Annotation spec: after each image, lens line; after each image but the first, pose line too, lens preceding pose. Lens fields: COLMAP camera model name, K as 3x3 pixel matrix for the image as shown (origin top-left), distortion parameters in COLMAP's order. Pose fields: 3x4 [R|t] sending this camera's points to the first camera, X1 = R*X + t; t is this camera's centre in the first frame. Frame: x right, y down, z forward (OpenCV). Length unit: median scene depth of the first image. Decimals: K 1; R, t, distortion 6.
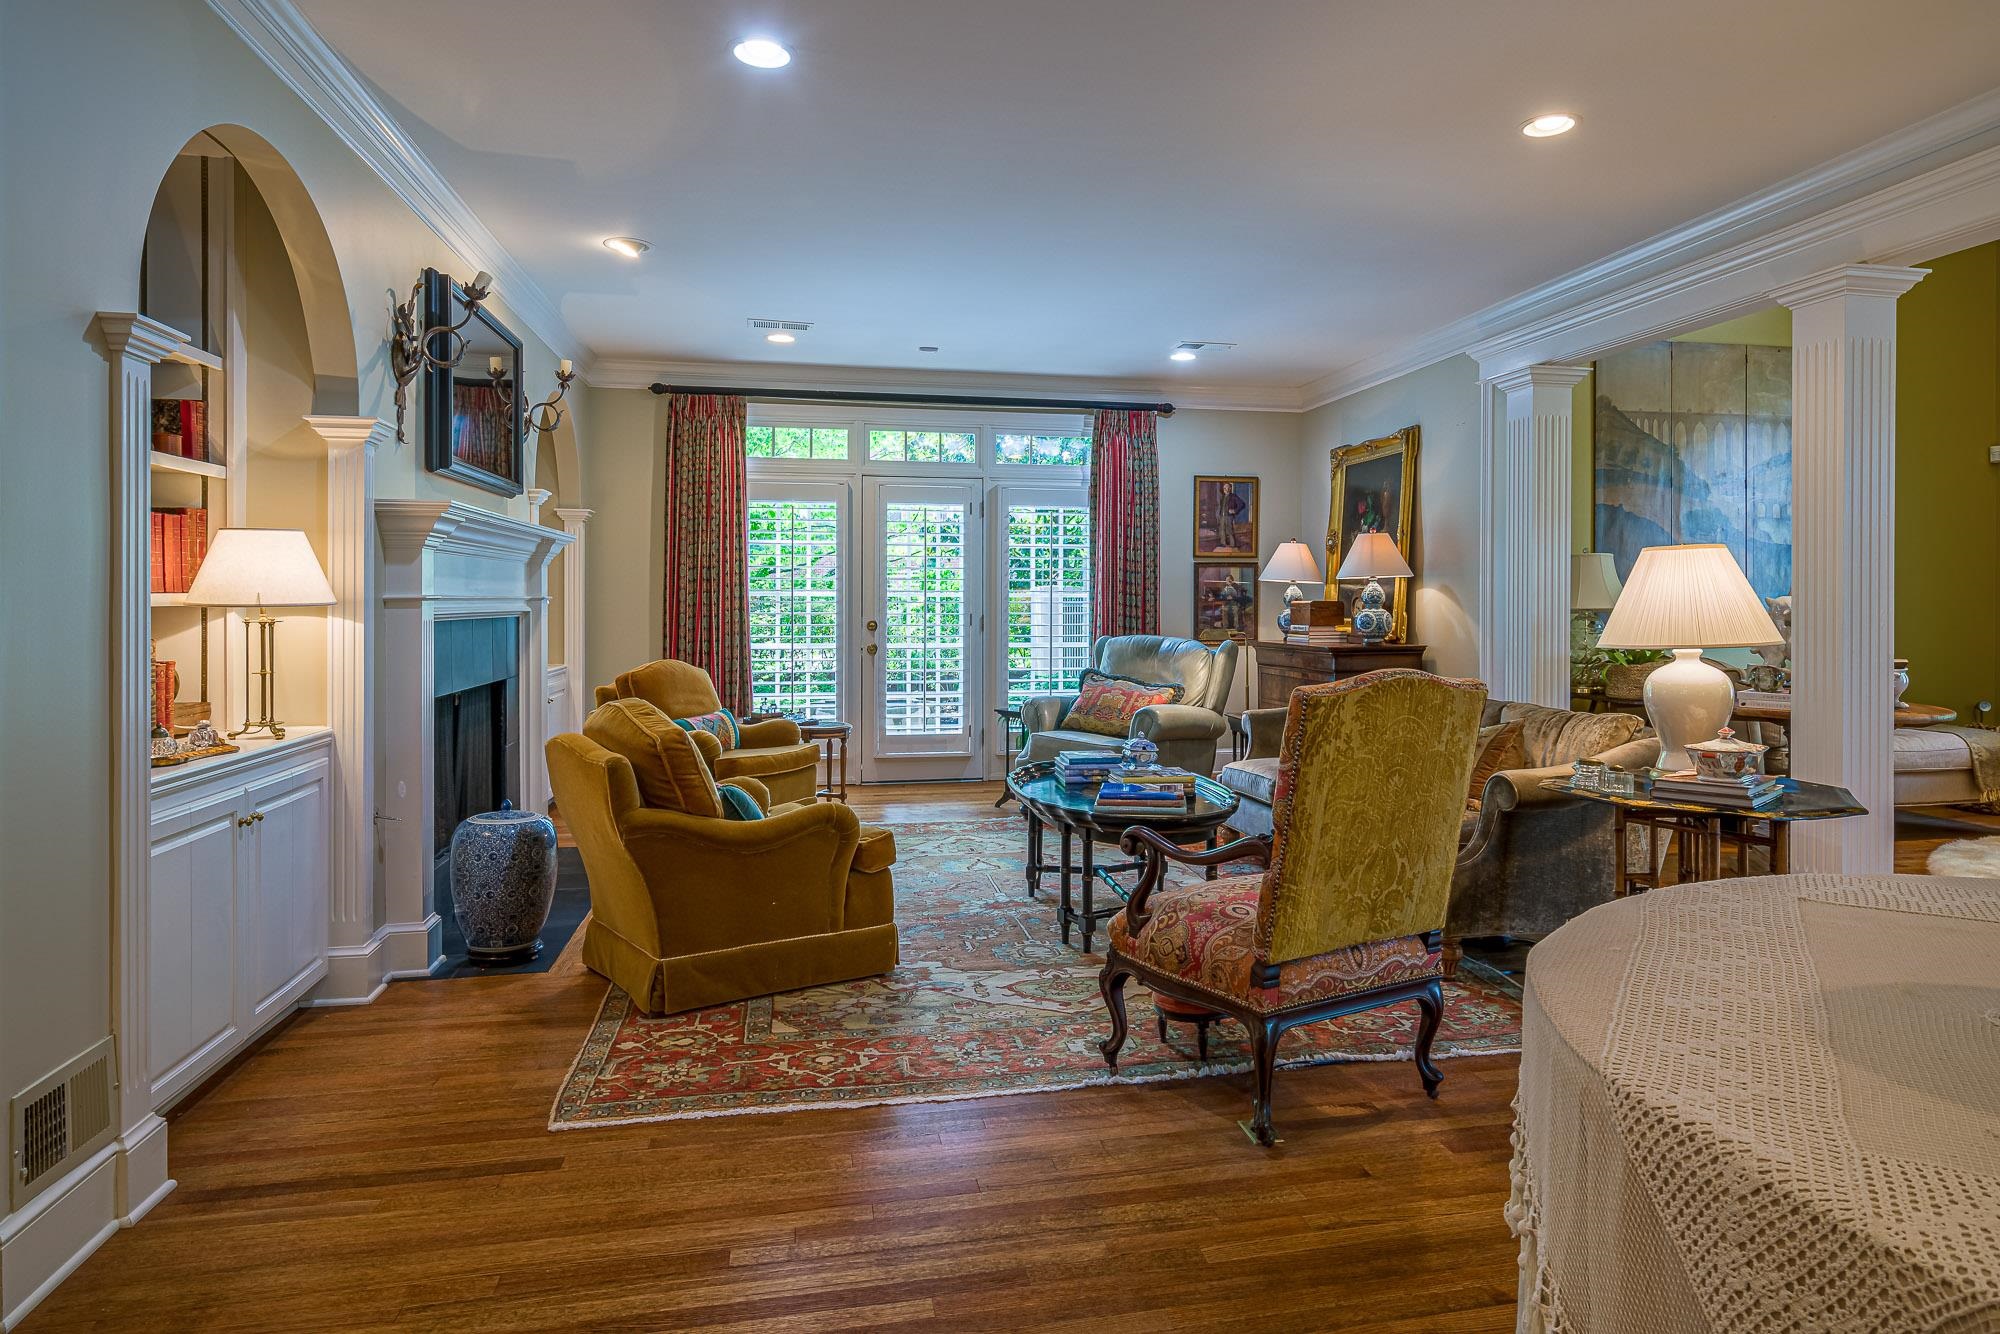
lens RADIAL K [[1160.7, 0, 1047.7], [0, 1160.7, 608.7], [0, 0, 1]] dist [-0.000330, -0.000089]
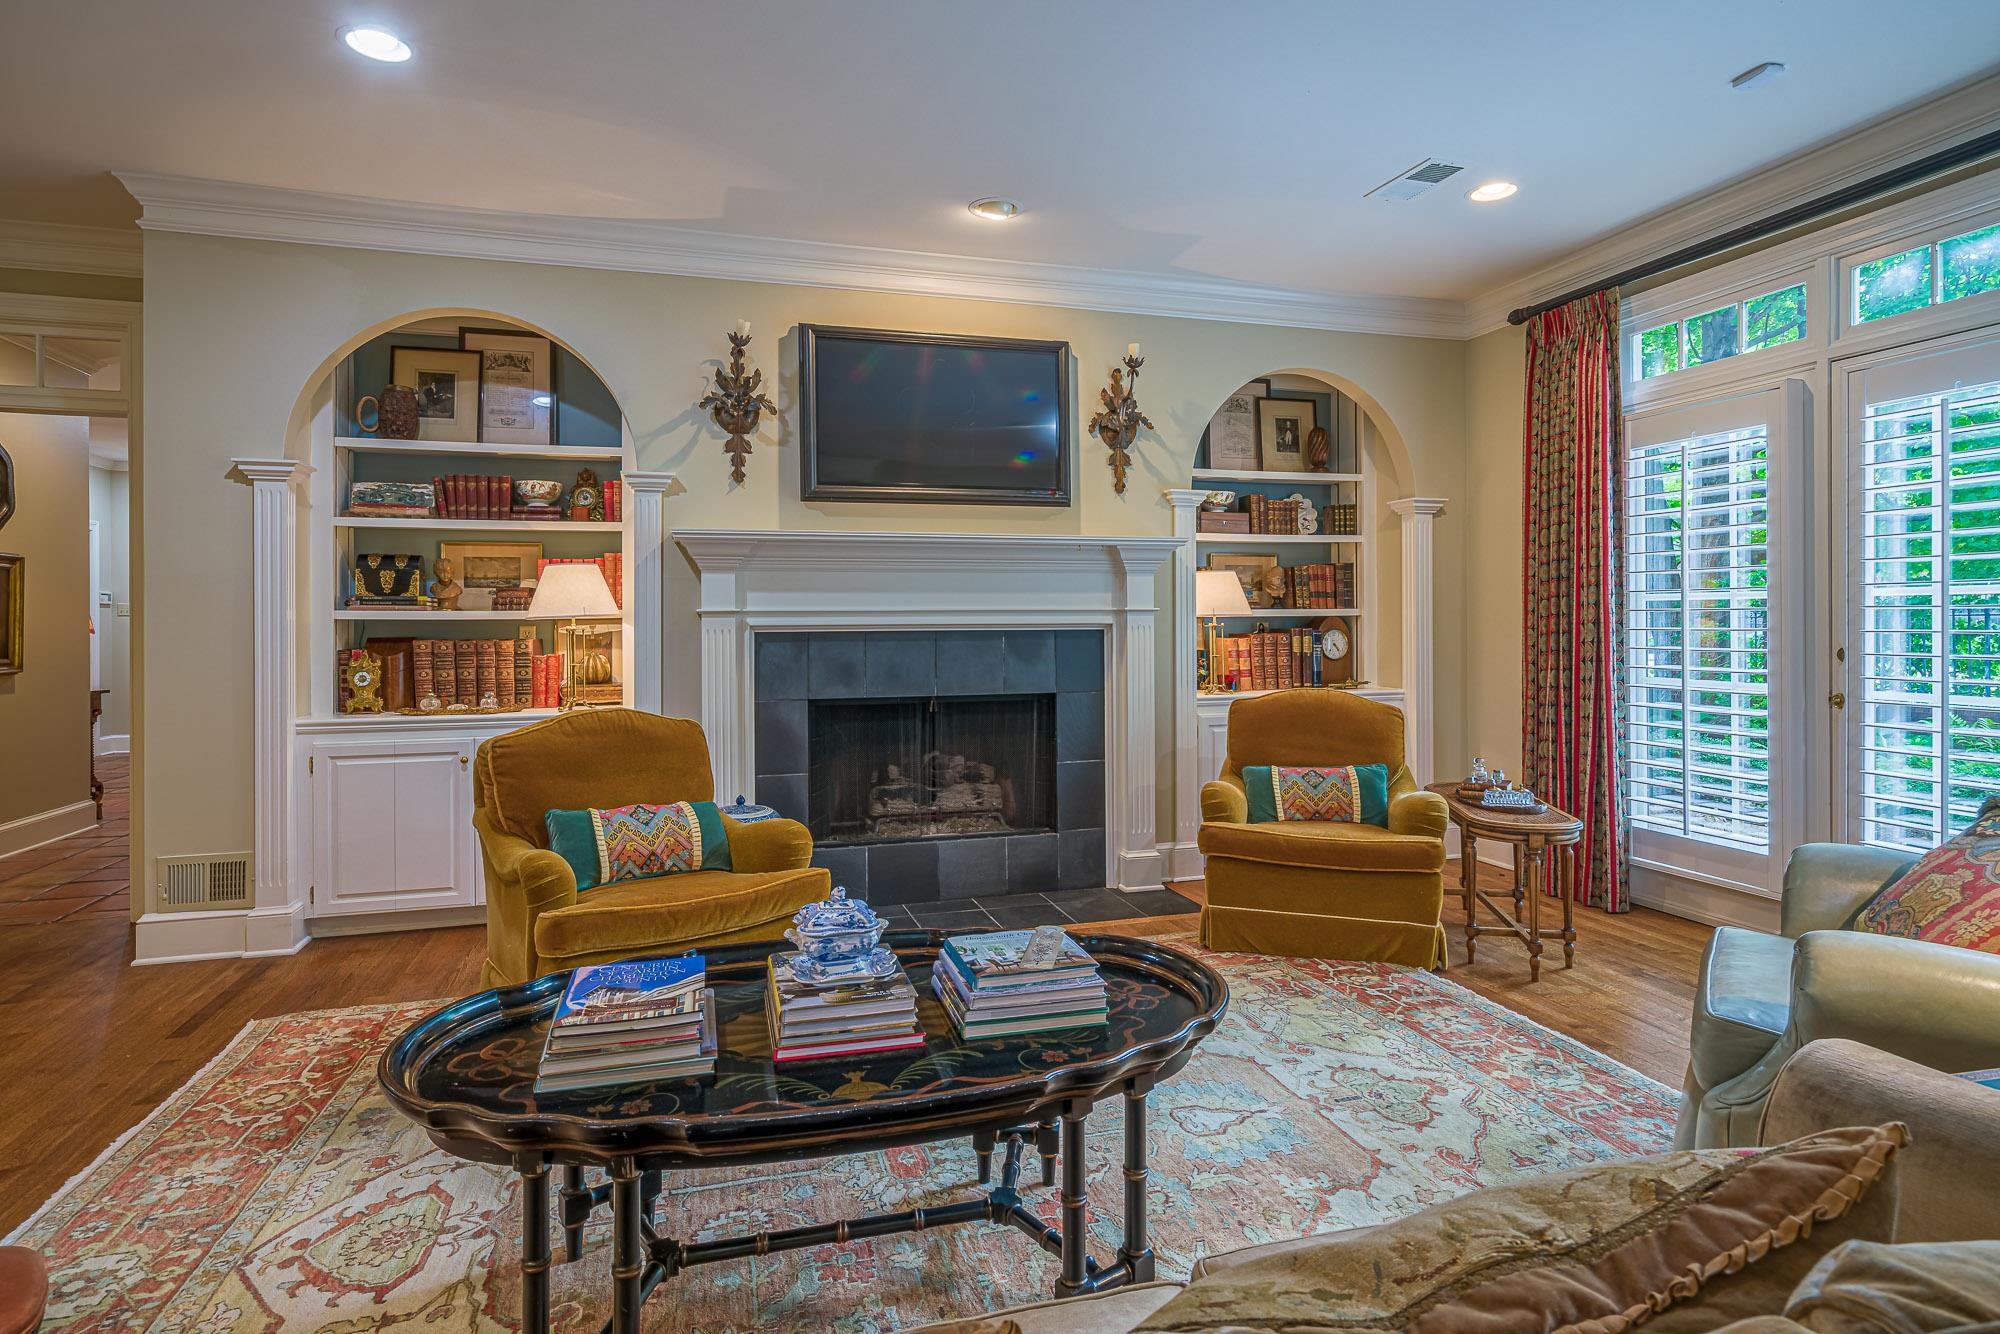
lens RADIAL K [[1045.4, 0, 1000.0], [0, 1045.4, 622.0], [0, 0, 1]] dist [0.003003, 0.000979]
pose [[0.078191, -0.003429, -0.996932, 0.501468], [-0.000004, 0.999994, -0.003440, 0.004506], [0.996938, 0.000273, 0.078191, 1.090195]]
